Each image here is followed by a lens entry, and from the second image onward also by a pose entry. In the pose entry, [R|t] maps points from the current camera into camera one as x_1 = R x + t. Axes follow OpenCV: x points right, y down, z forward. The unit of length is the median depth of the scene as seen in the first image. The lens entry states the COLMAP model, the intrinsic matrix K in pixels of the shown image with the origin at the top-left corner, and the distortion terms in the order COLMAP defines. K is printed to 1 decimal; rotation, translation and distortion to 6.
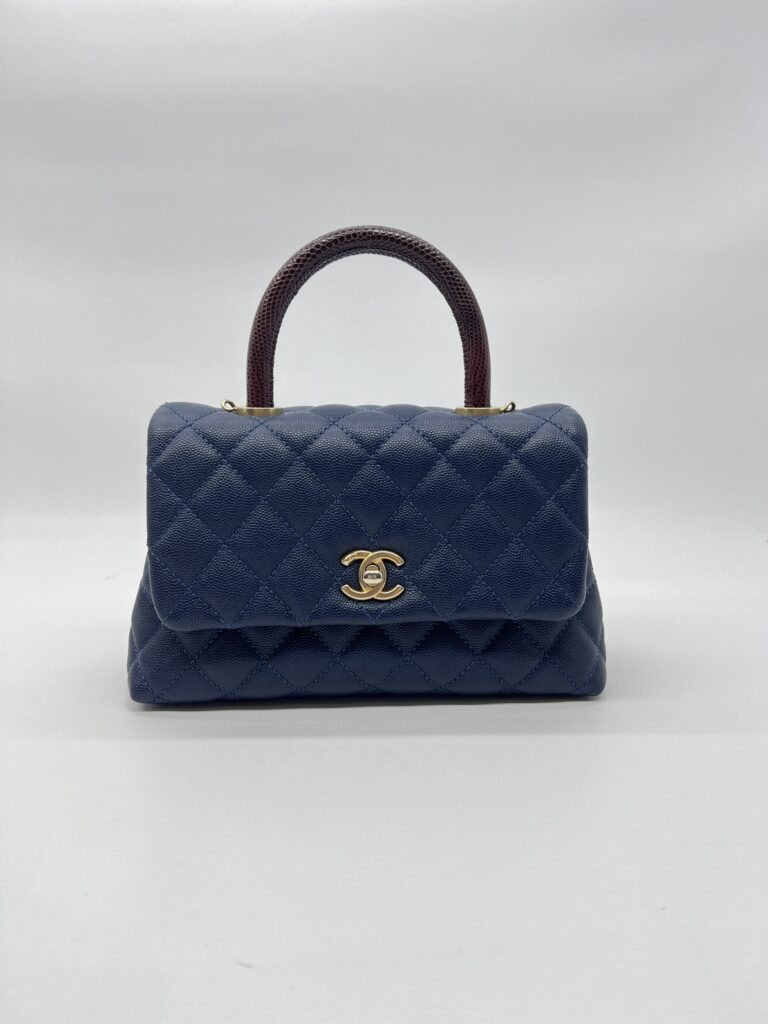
lens RADIAL K [[774.1, 0, 391.5], [0, 774.1, 511.5], [0, 0, 1]] dist [0.011243, 0.000176]
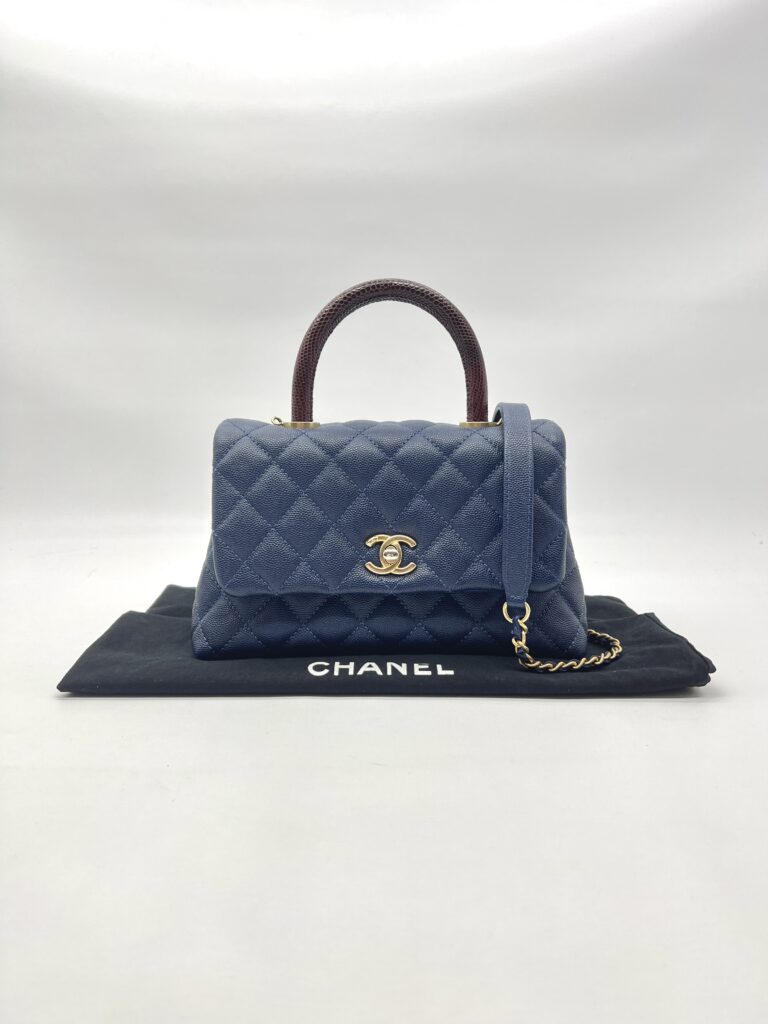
lens RADIAL K [[774.1, 0, 385.1], [0, 774.1, 511.1], [0, 0, 1]] dist [0.011243, 0.000176]
pose [[0.998840, 0.002422, -0.048083, 0.025705], [-0.005741, 0.997599, -0.069023, 0.098188], [0.047800, 0.069219, 0.996456, -0.237145]]
